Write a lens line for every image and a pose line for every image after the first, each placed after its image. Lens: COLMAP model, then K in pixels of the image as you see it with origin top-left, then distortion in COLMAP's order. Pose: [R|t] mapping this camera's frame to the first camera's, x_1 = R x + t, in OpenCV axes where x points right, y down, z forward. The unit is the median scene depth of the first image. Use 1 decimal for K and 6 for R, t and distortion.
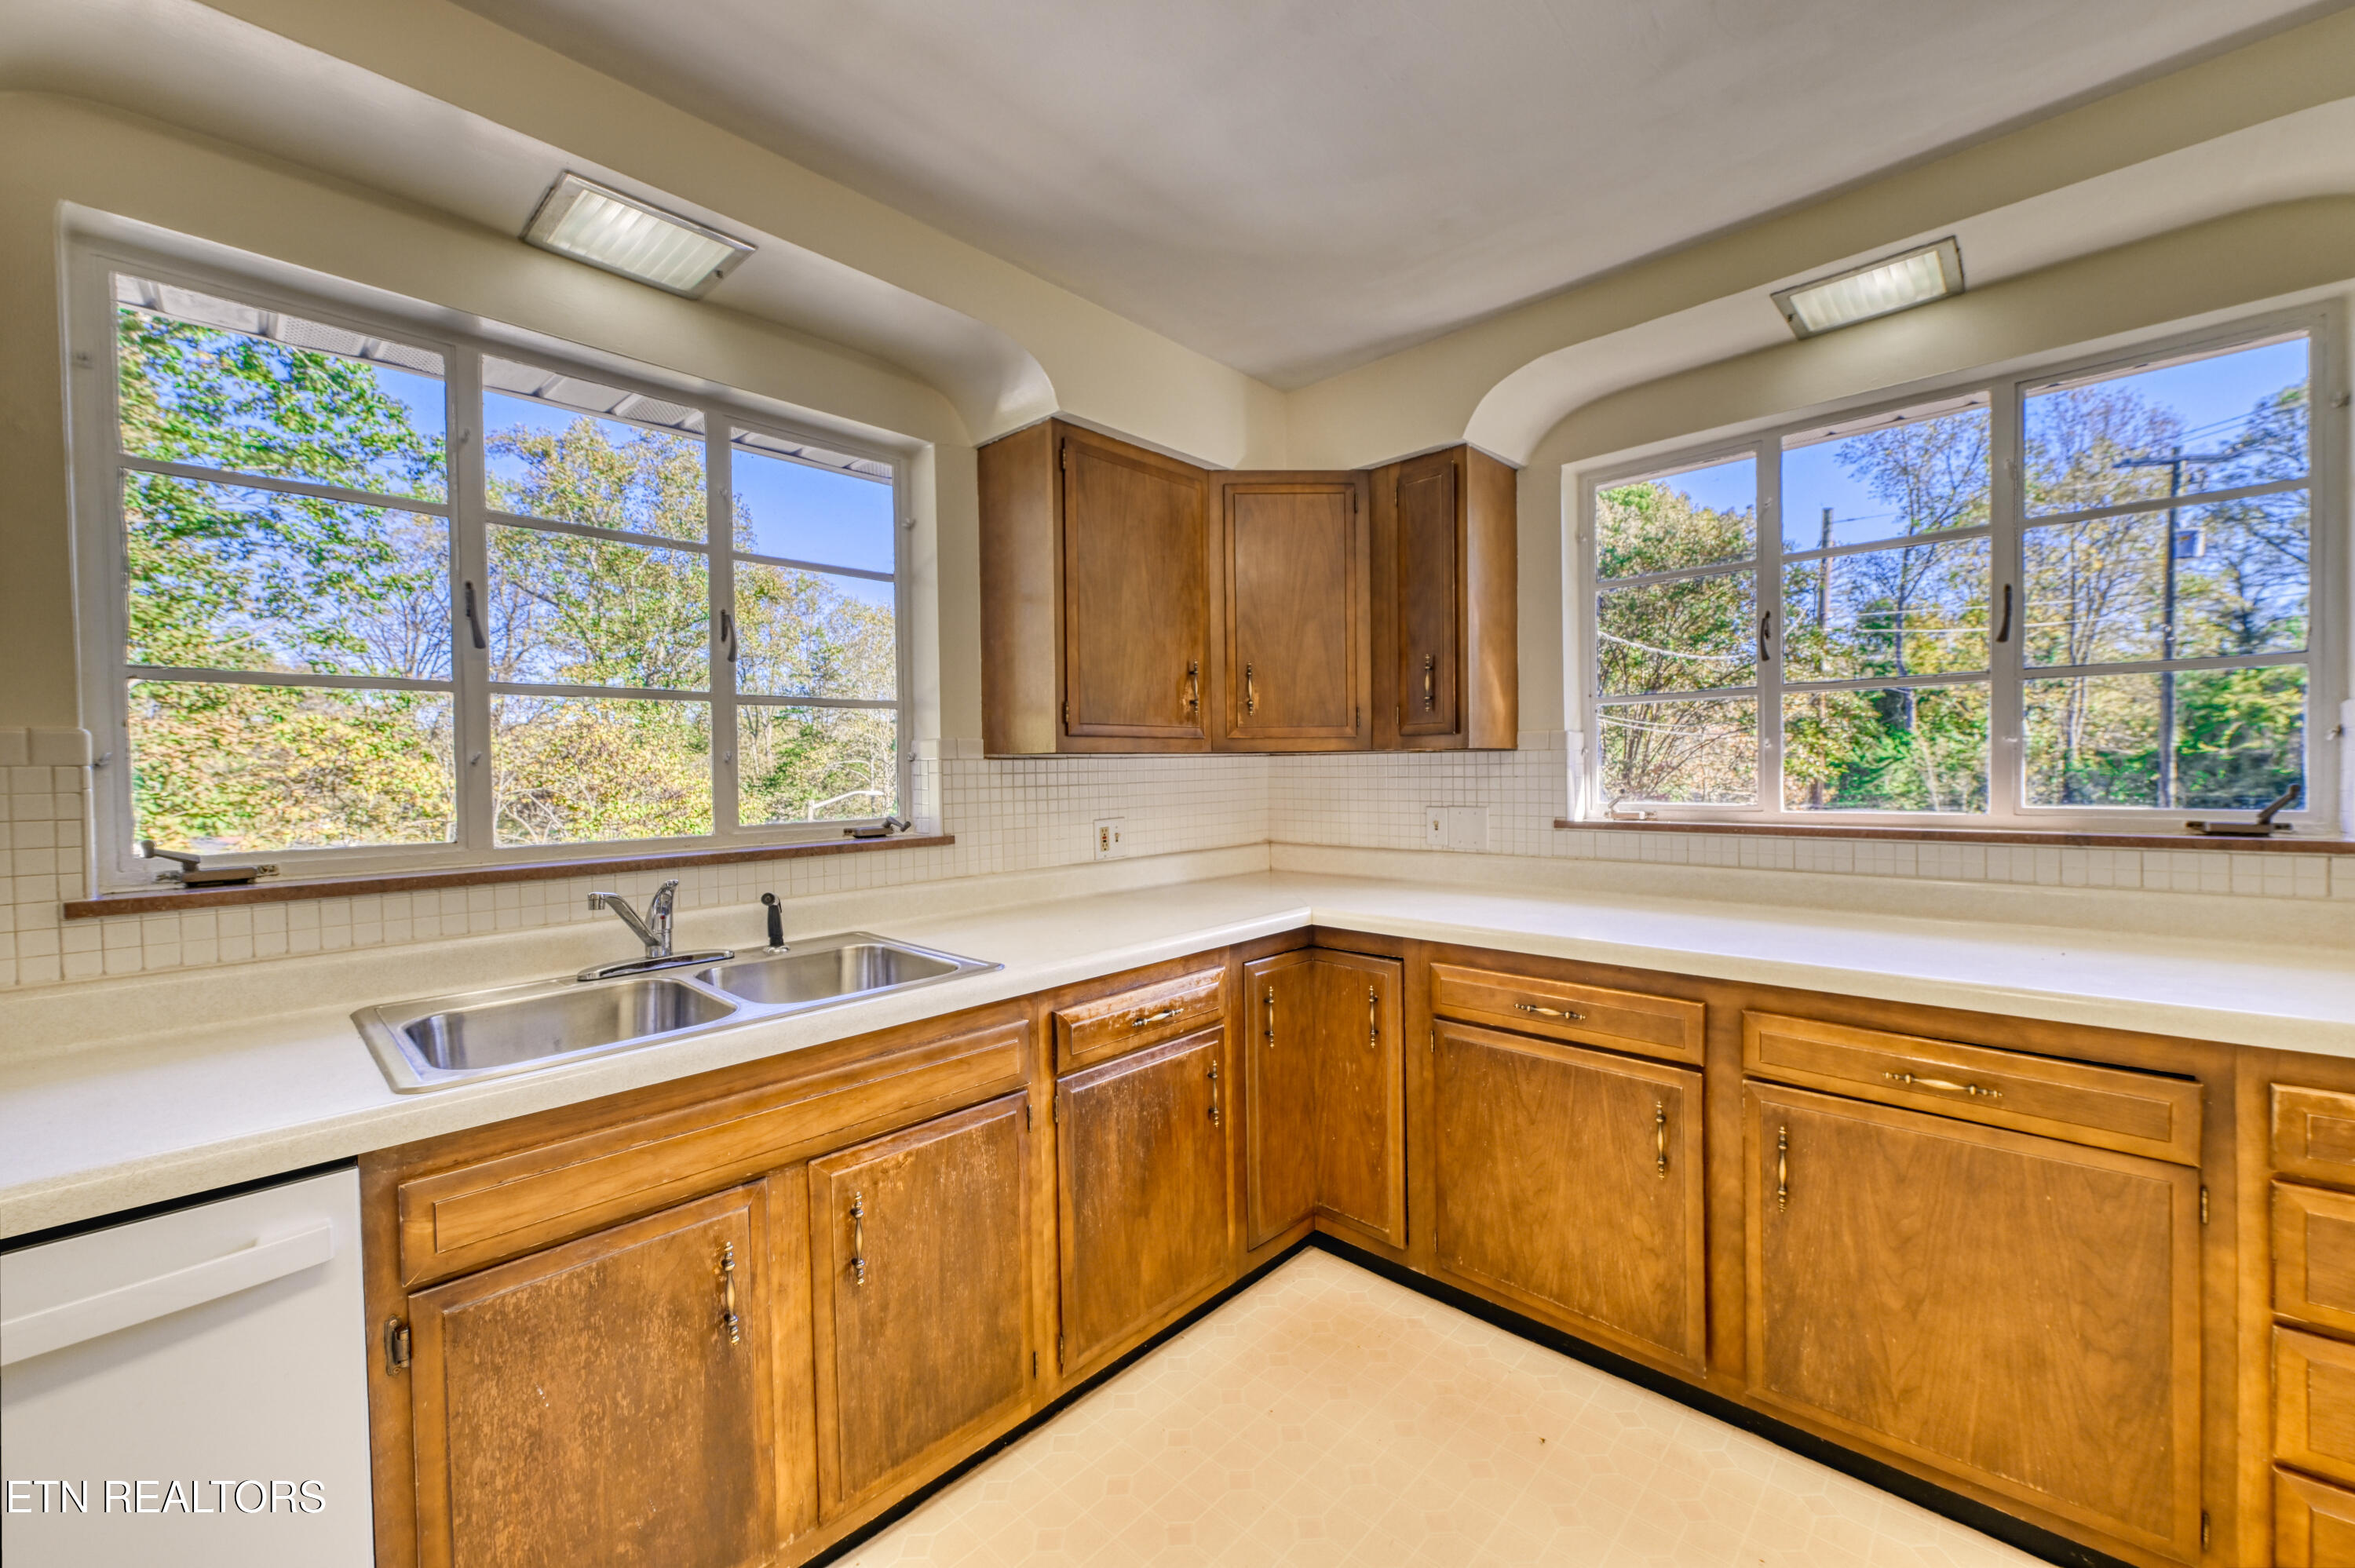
lens RADIAL K [[912.5, 0, 1183.1], [0, 912.5, 781.2], [0, 0, 1]] dist [-0.000057, -0.000201]
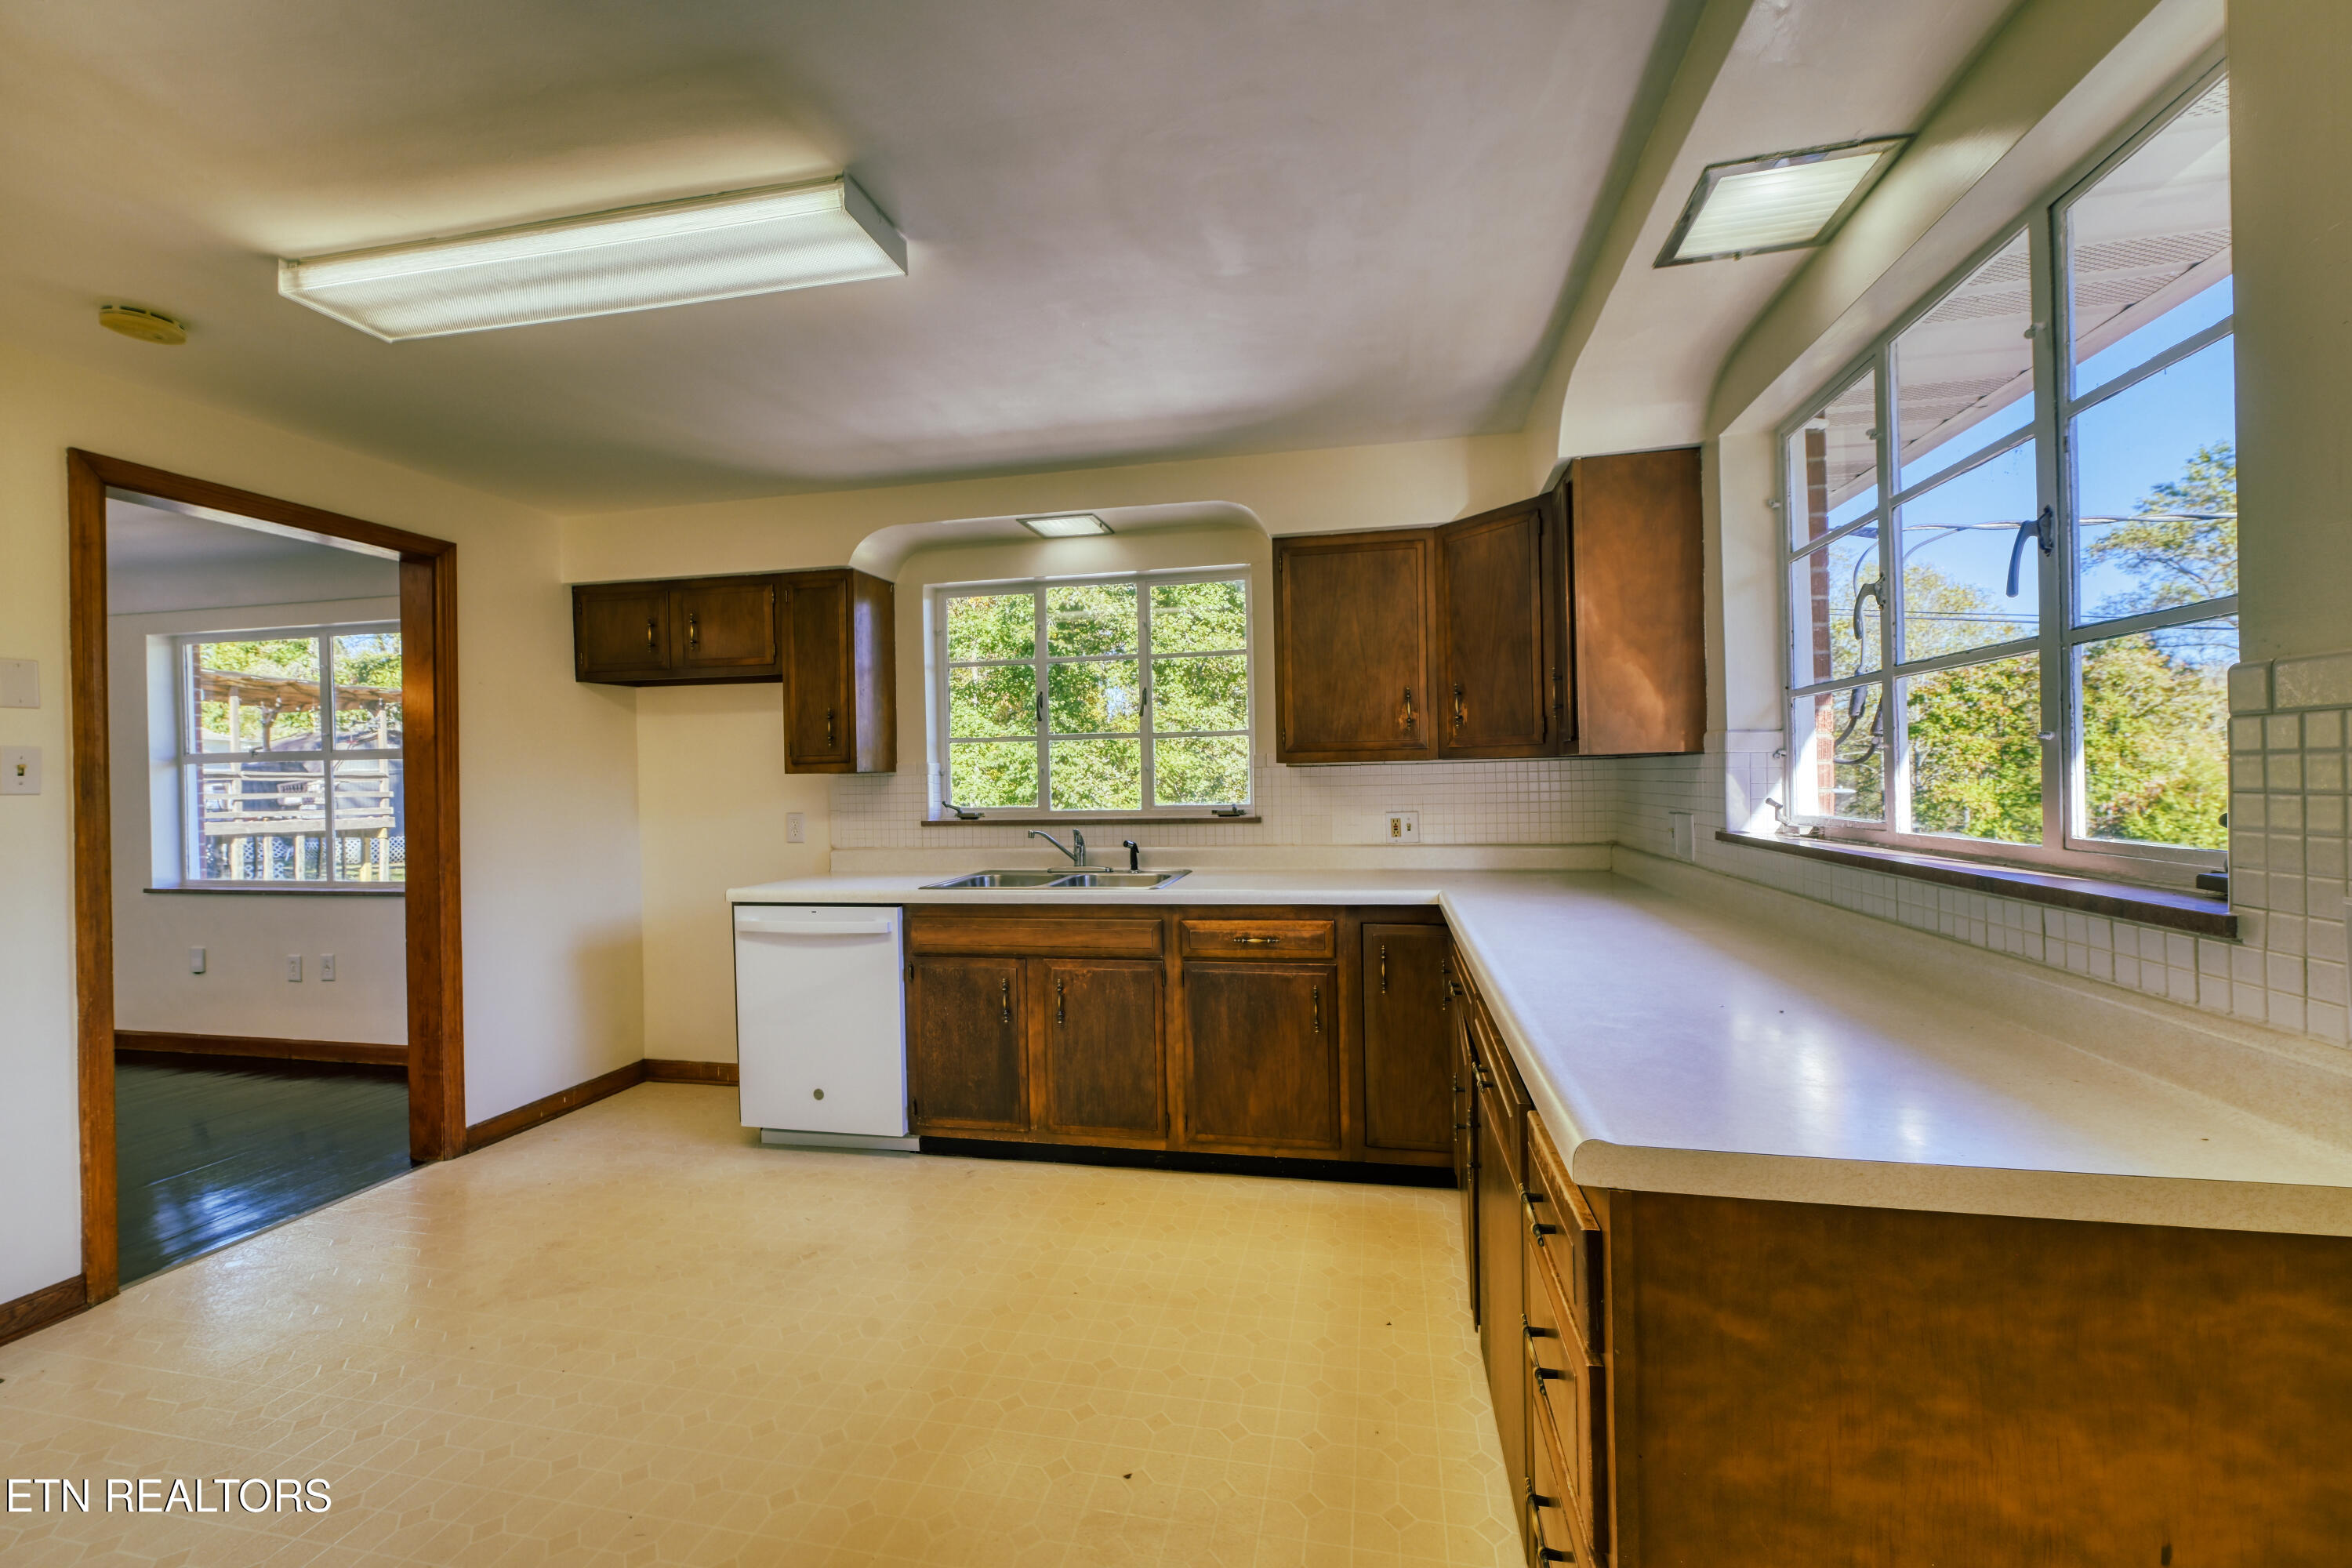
lens RADIAL K [[906.5, 0, 1180.8], [0, 906.5, 776.0], [0, 0, 1]] dist [-0.000459, -0.000106]
pose [[0.524731, 0.004010, -0.851258, 1.234024], [-0.002863, 0.999992, 0.002946, -0.017571], [0.851263, 0.000891, 0.524738, 0.116201]]
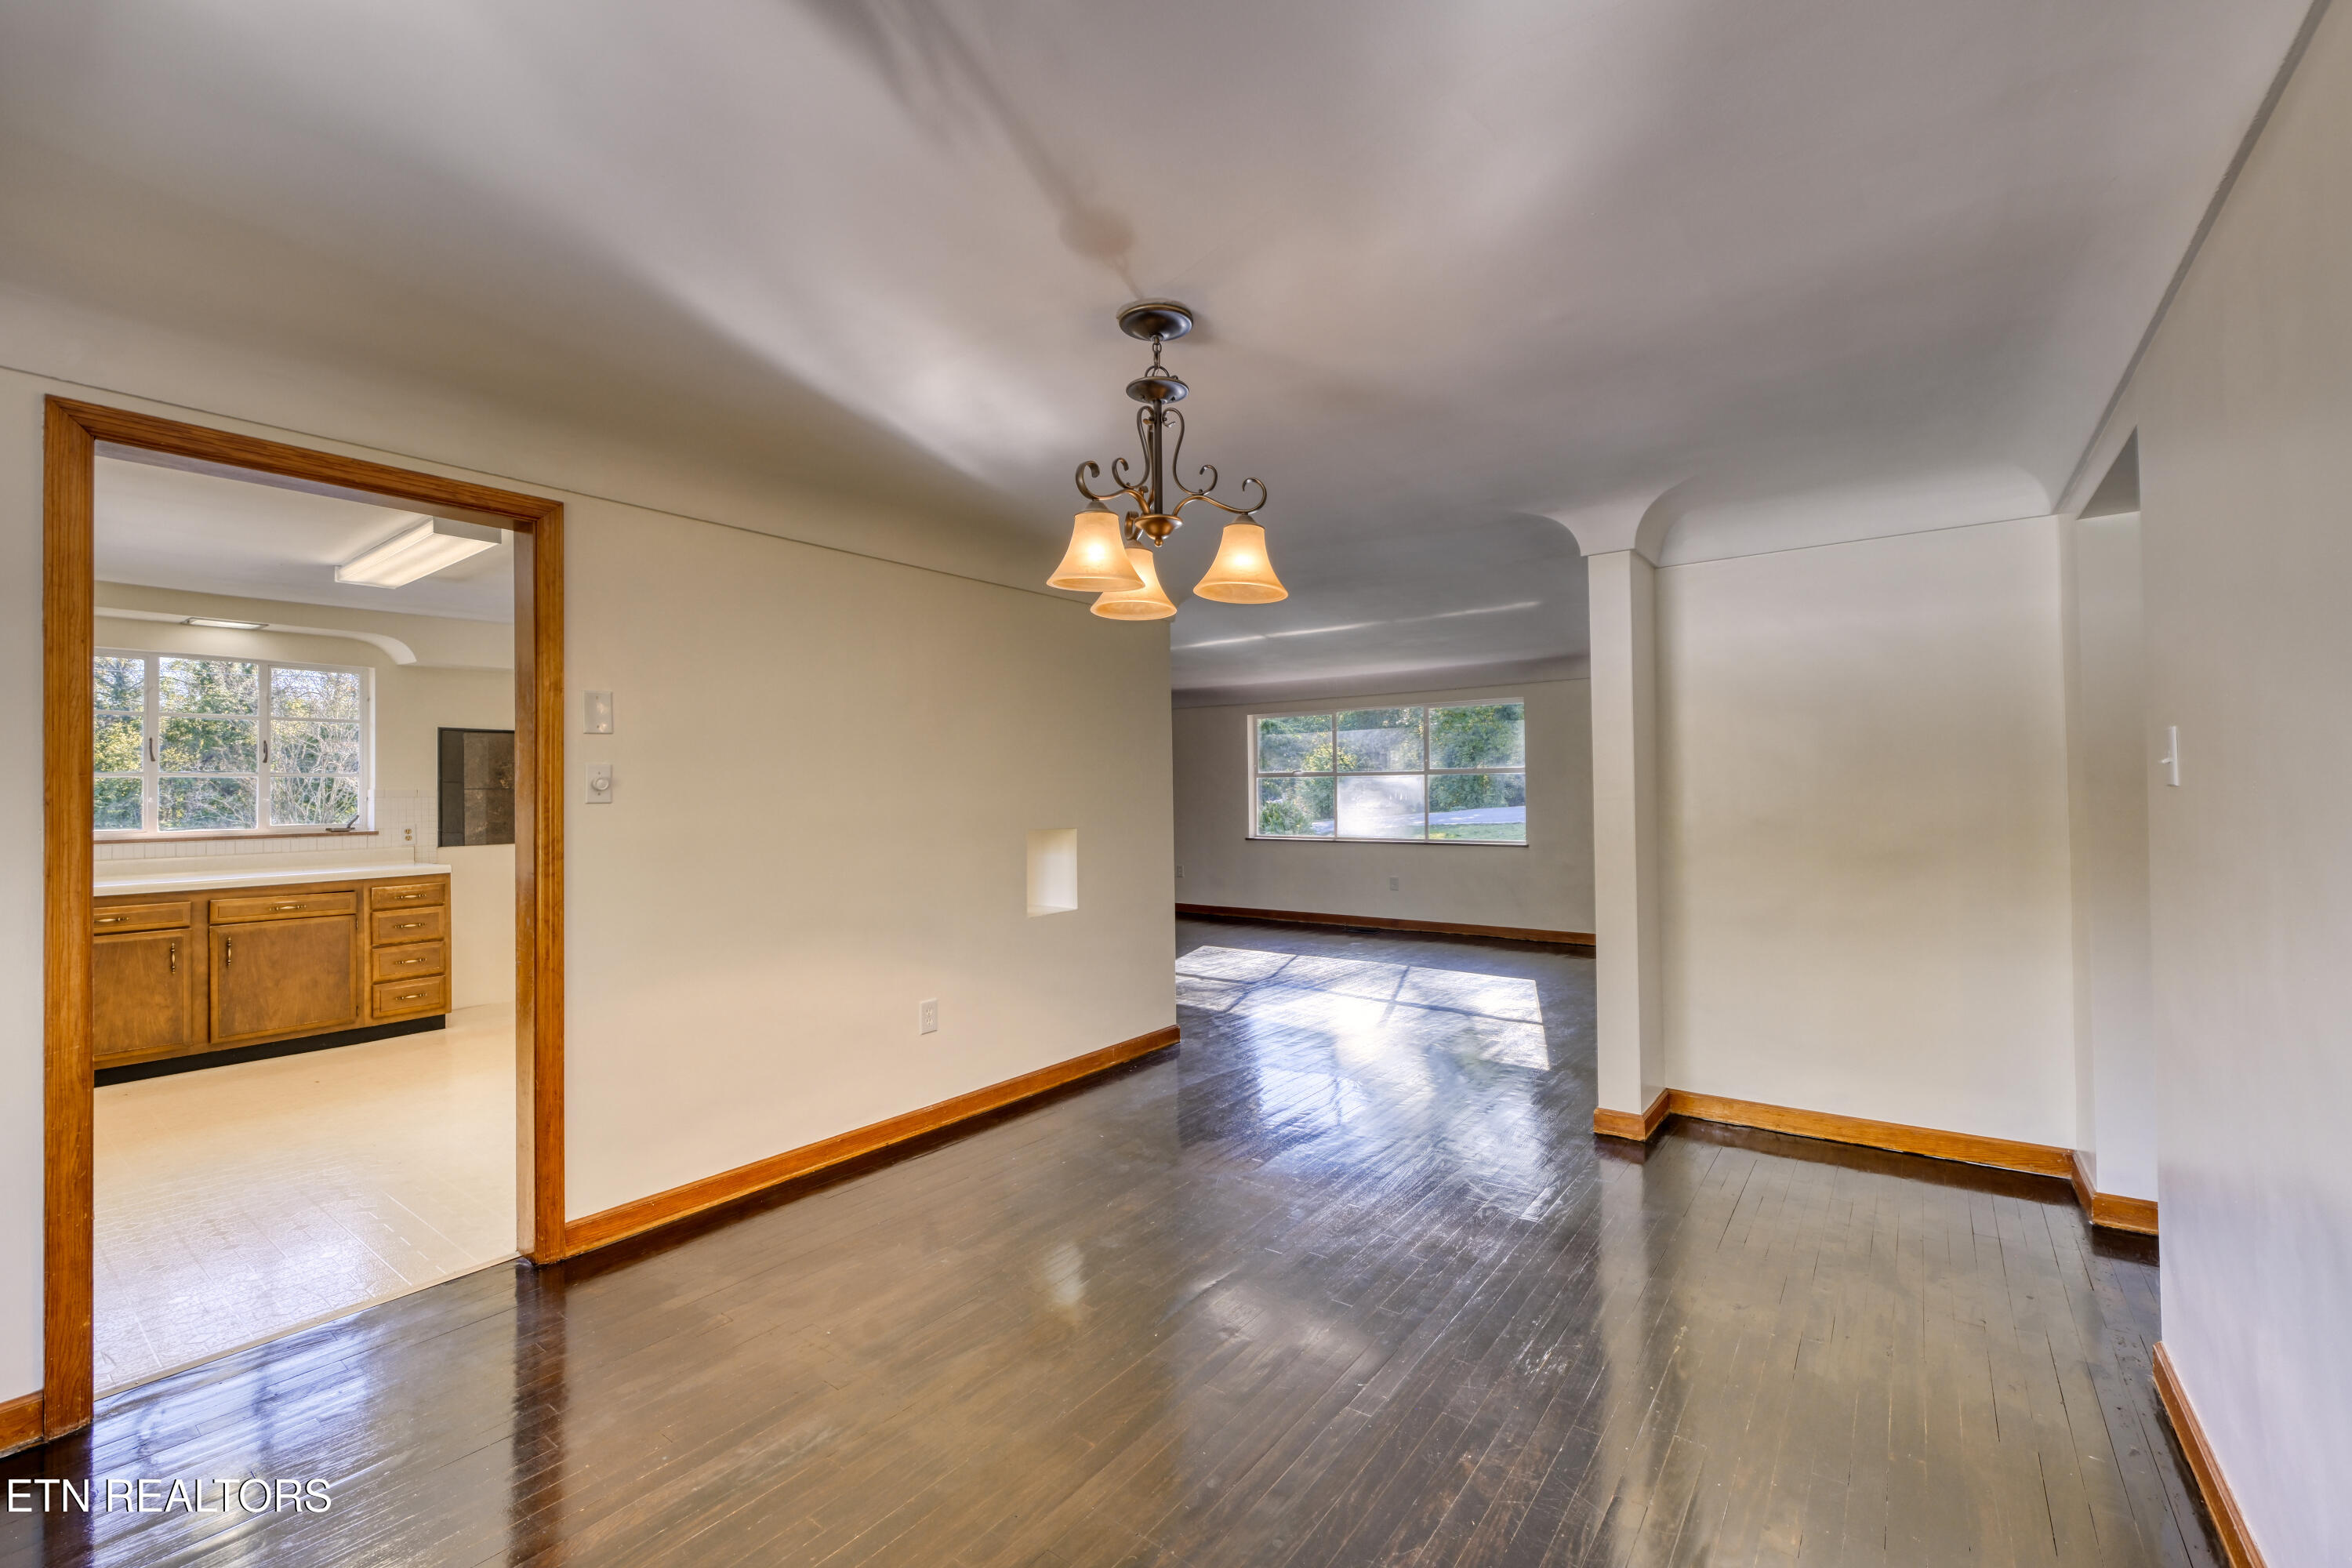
lens RADIAL K [[987.3, 0, 1203.6], [0, 987.3, 781.3], [0, 0, 1]] dist [0.000148, -0.000396]
pose [[-0.125811, 0.024748, 0.991745, -2.423262], [0.026085, 0.999426, -0.021631, 0.036147], [-0.991711, 0.023148, -0.126385, -1.414063]]
